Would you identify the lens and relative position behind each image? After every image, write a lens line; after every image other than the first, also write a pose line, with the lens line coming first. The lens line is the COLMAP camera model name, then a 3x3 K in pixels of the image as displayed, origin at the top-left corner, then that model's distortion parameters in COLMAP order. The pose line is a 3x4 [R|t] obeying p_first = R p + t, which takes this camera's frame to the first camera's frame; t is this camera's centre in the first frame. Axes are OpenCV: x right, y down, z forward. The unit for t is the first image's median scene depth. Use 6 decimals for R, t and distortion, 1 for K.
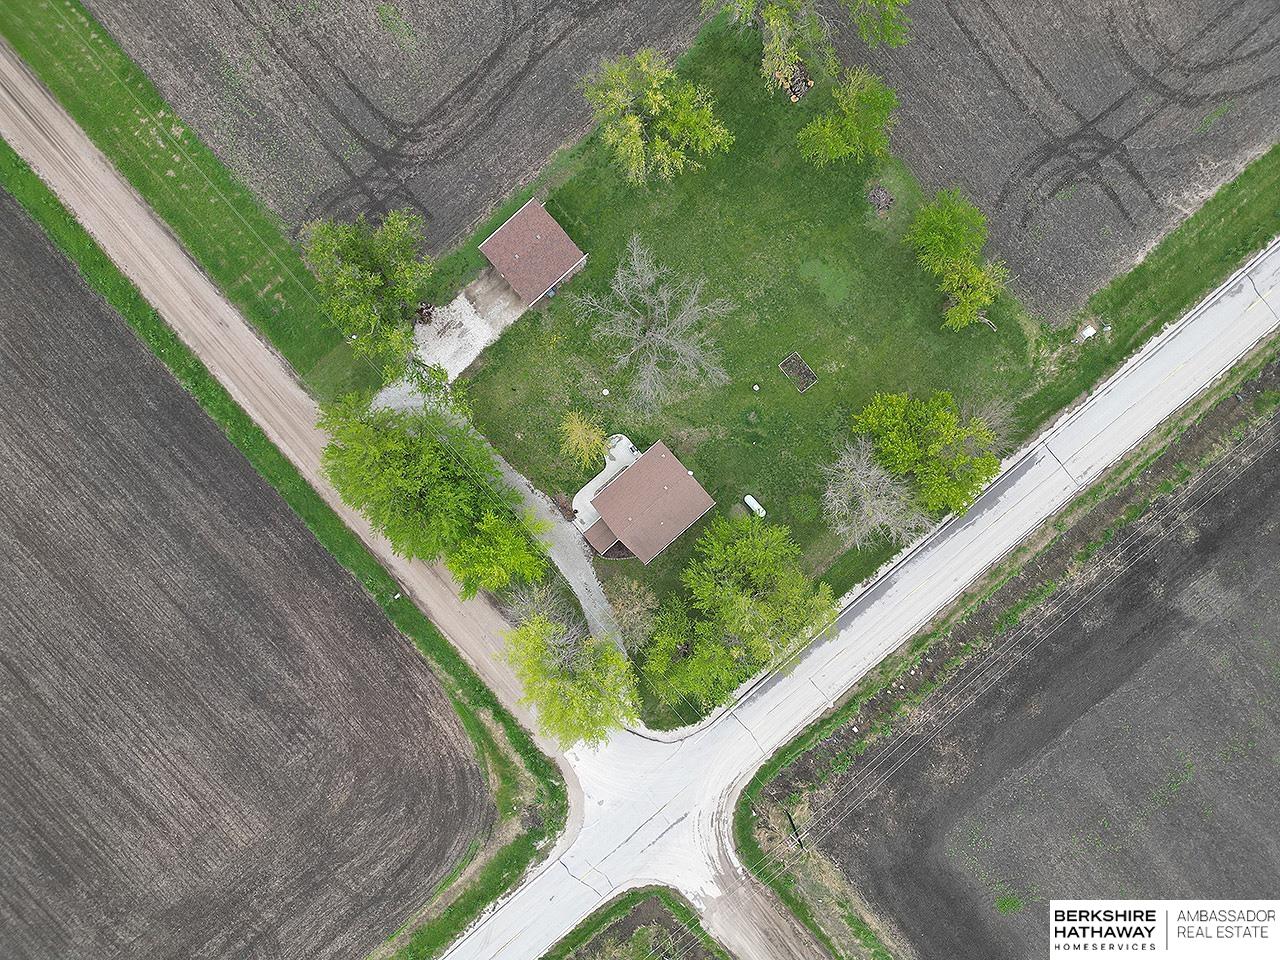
lens RADIAL K [[885.7, 0, 637.8], [0, 885.7, 478.1], [0, 0, 1]] dist [0.082726, -0.071338]
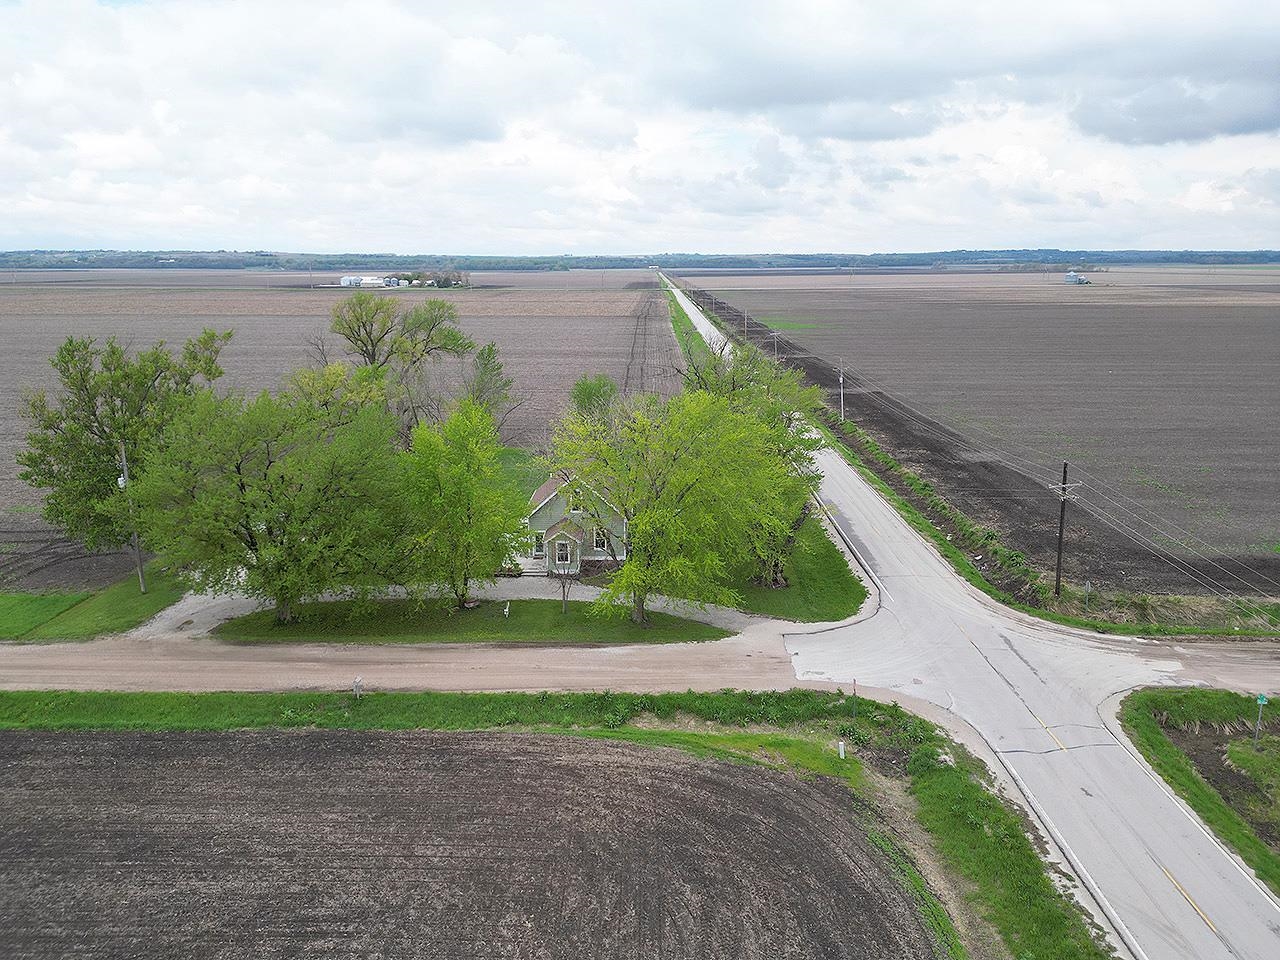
lens RADIAL K [[885.7, 0, 637.8], [0, 885.7, 478.1], [0, 0, 1]] dist [0.082726, -0.071338]
pose [[0.669586, -0.184281, 0.719511, -0.511667], [0.741662, 0.113854, -0.661040, 0.582567], [0.039898, 0.976257, 0.212909, 0.778700]]
